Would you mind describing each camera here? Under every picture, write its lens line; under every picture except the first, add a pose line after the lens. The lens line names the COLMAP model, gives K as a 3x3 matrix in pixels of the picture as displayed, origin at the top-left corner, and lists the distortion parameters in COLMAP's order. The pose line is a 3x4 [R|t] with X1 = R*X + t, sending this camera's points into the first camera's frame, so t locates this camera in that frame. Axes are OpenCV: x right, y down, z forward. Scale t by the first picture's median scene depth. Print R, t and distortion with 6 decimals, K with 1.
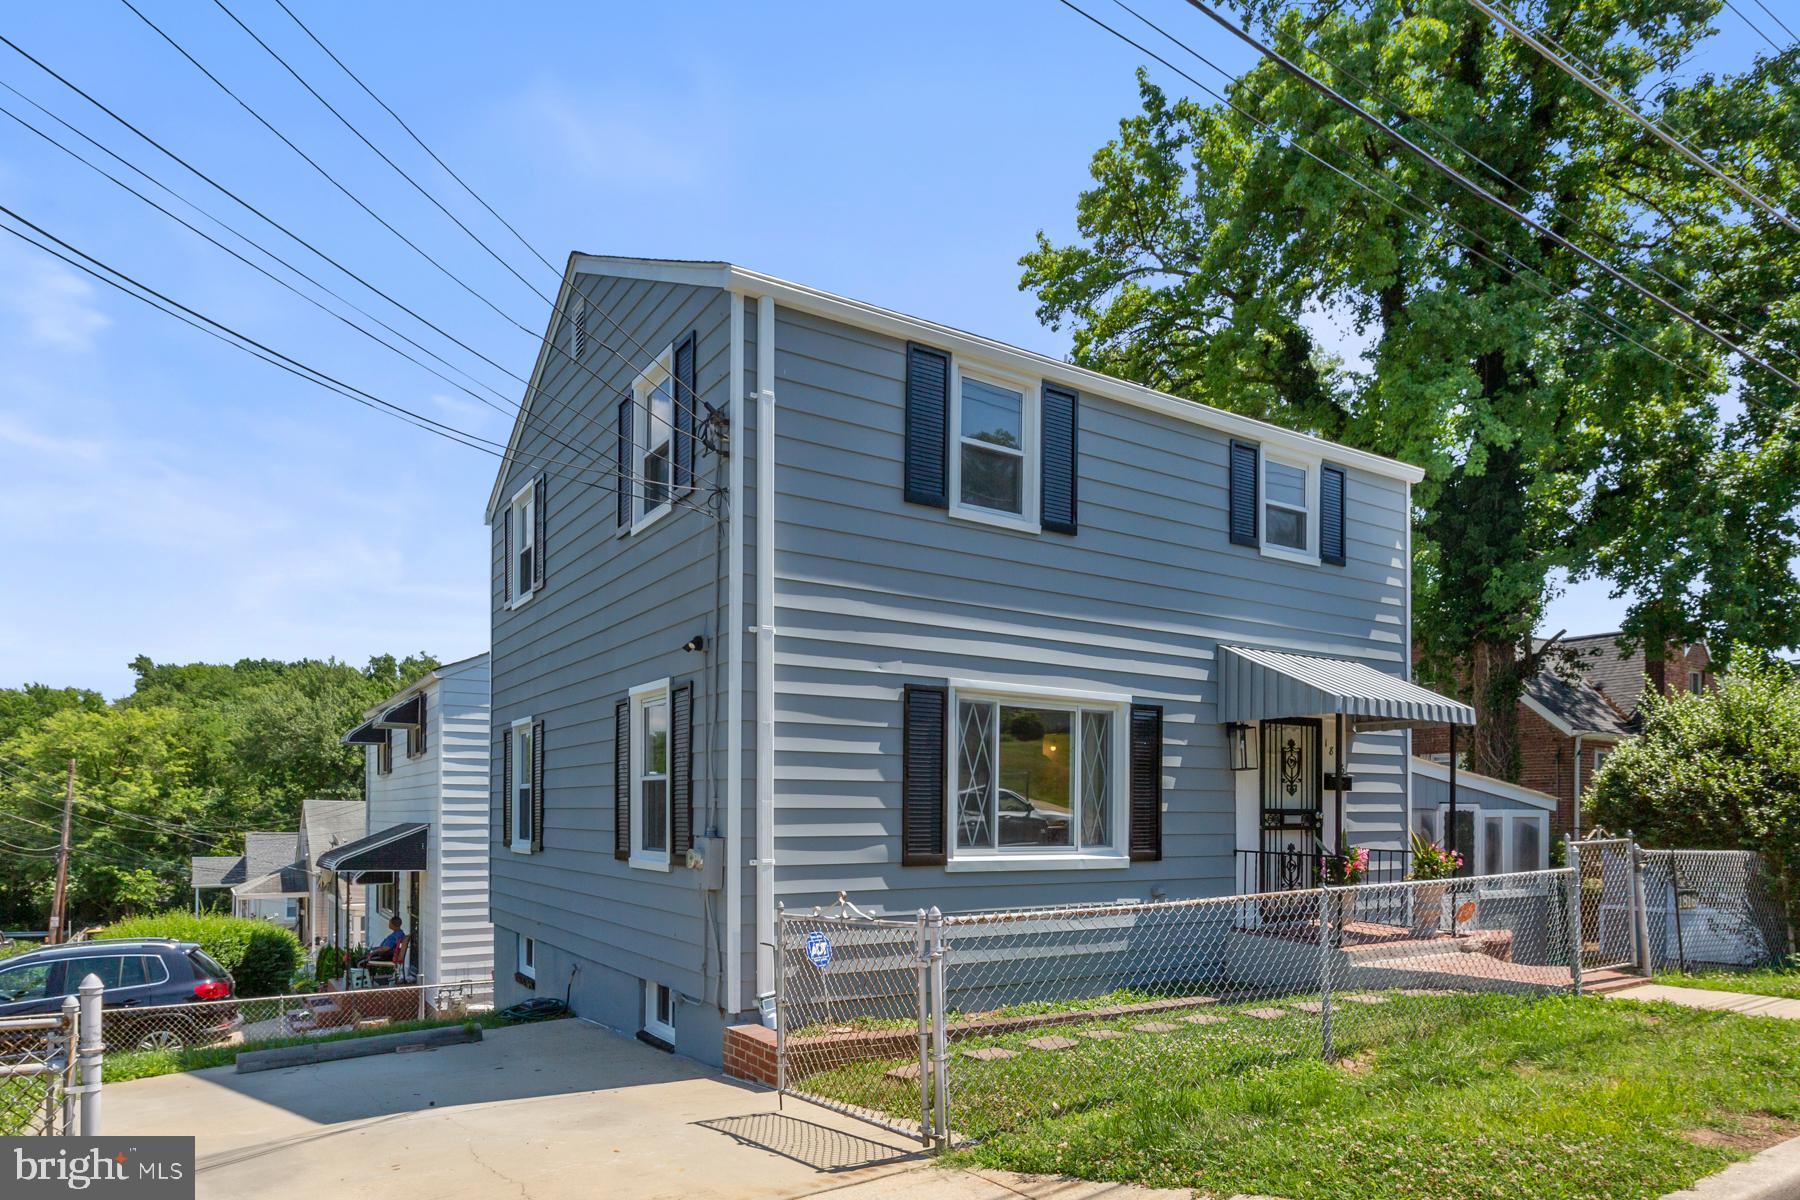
lens RADIAL K [[829.1, 0, 900.0], [0, 829.1, 761.9], [0, 0, 1]] dist [-0.001888, -0.000159]
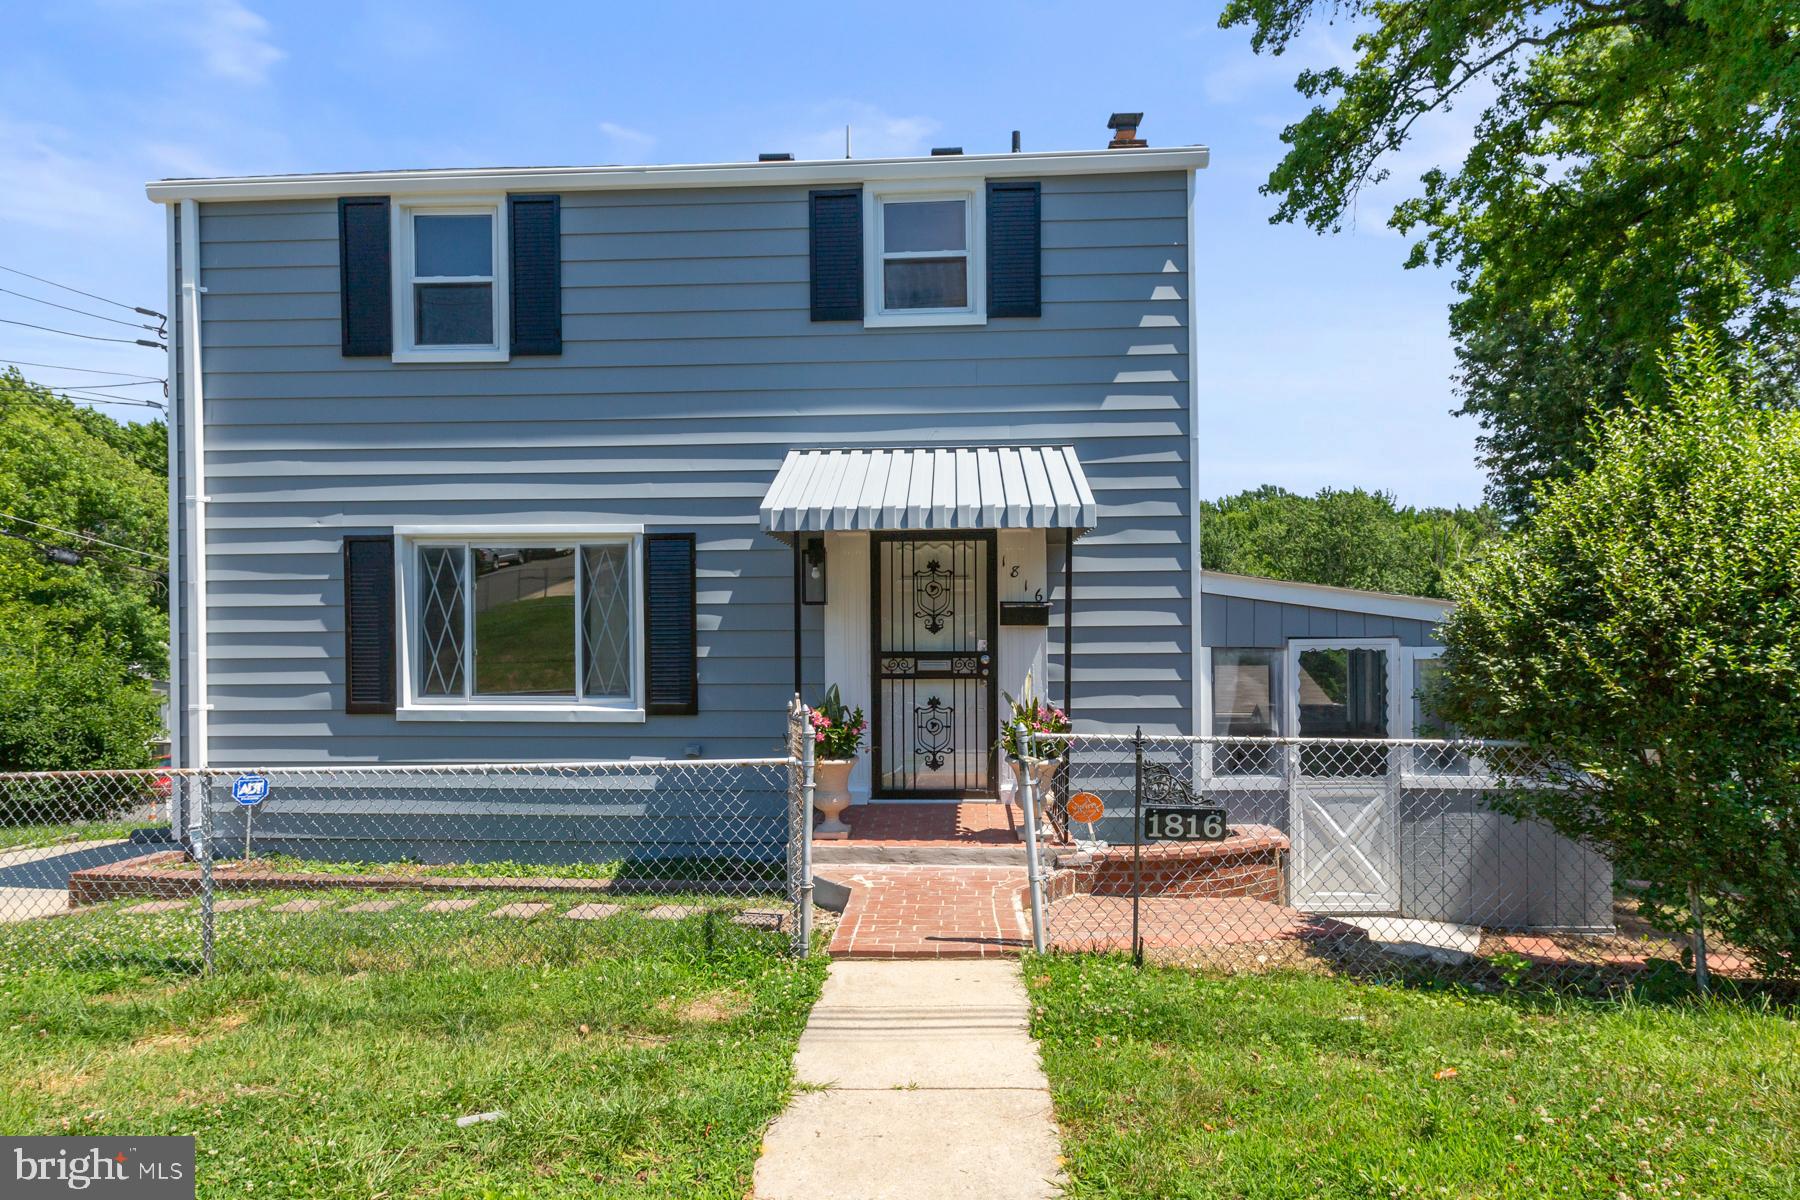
lens RADIAL K [[797.8, 0, 903.1], [0, 797.8, 589.6], [0, 0, 1]] dist [0.000800, -0.000255]
pose [[0.880001, -0.030687, -0.473979, 0.950472], [0.037947, 0.999263, 0.005759, -0.006294], [0.473453, -0.023054, 0.880517, 0.402823]]
